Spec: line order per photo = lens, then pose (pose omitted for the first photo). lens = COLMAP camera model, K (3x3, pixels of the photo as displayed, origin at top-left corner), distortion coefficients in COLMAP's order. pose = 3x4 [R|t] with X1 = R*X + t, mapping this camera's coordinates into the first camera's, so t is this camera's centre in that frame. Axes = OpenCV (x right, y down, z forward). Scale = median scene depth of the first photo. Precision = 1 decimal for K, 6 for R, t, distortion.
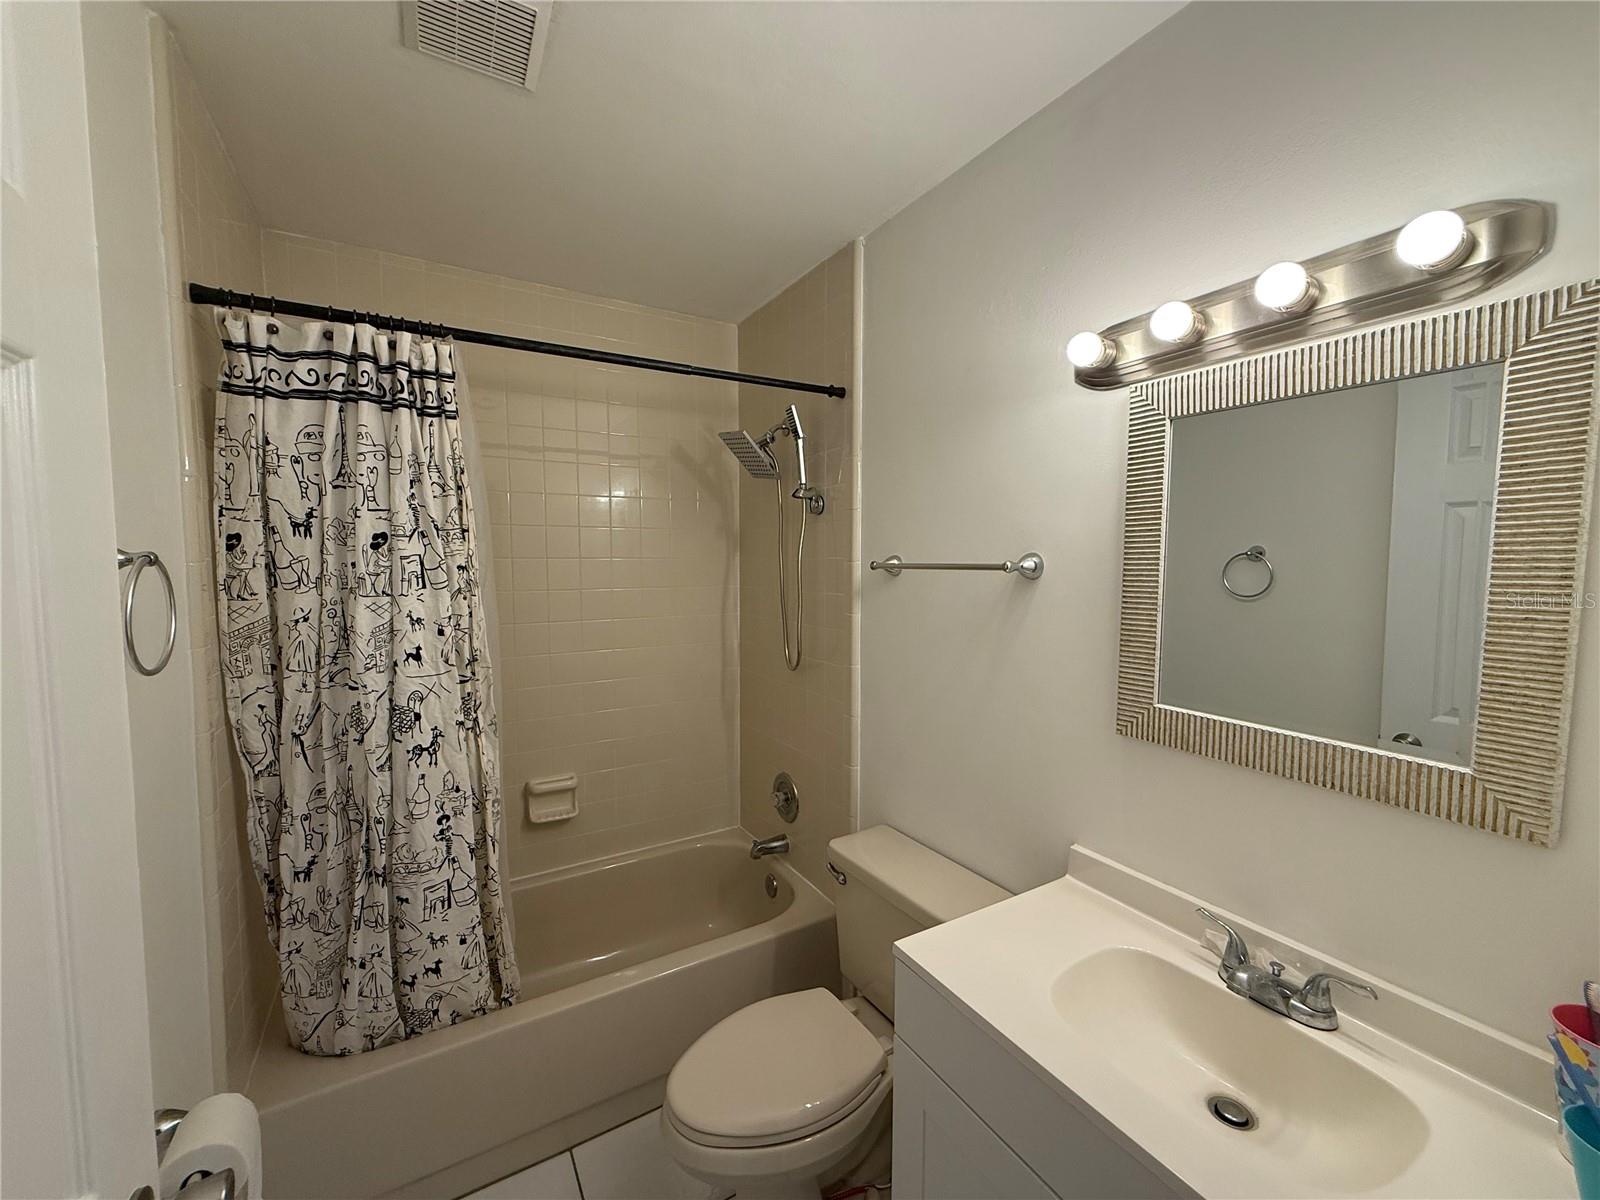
lens RADIAL K [[641.1, 0, 797.1], [0, 641.1, 603.9], [0, 0, 1]] dist [0.000014, -0.000067]
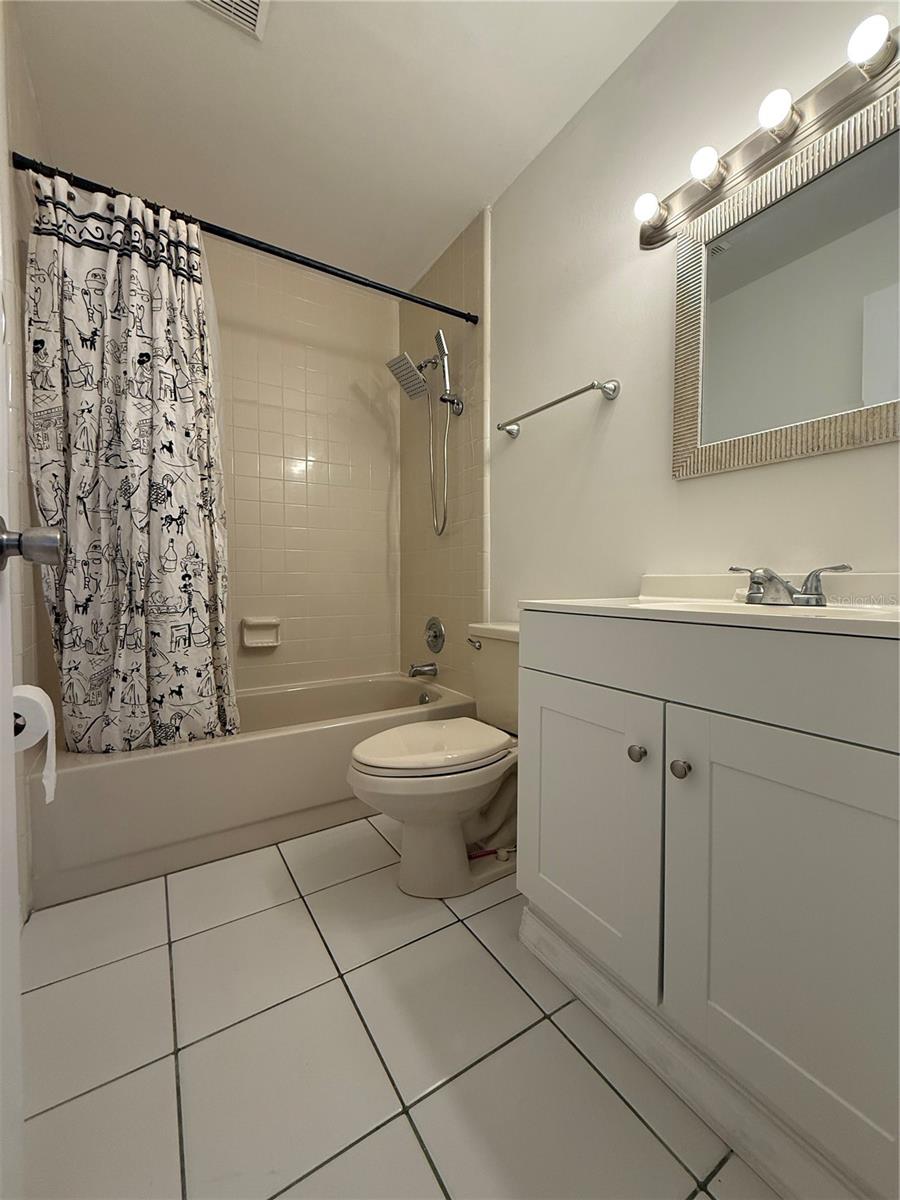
lens RADIAL K [[484.0, 0, 450.0], [0, 484.0, 600.0], [0, 0, 1]] dist [0.001500, -0.000246]
pose [[0.999691, -0.002389, 0.024728, -0.017901], [0.003223, 0.999425, -0.033758, 0.441294], [-0.024633, 0.033827, 0.999124, -0.042082]]
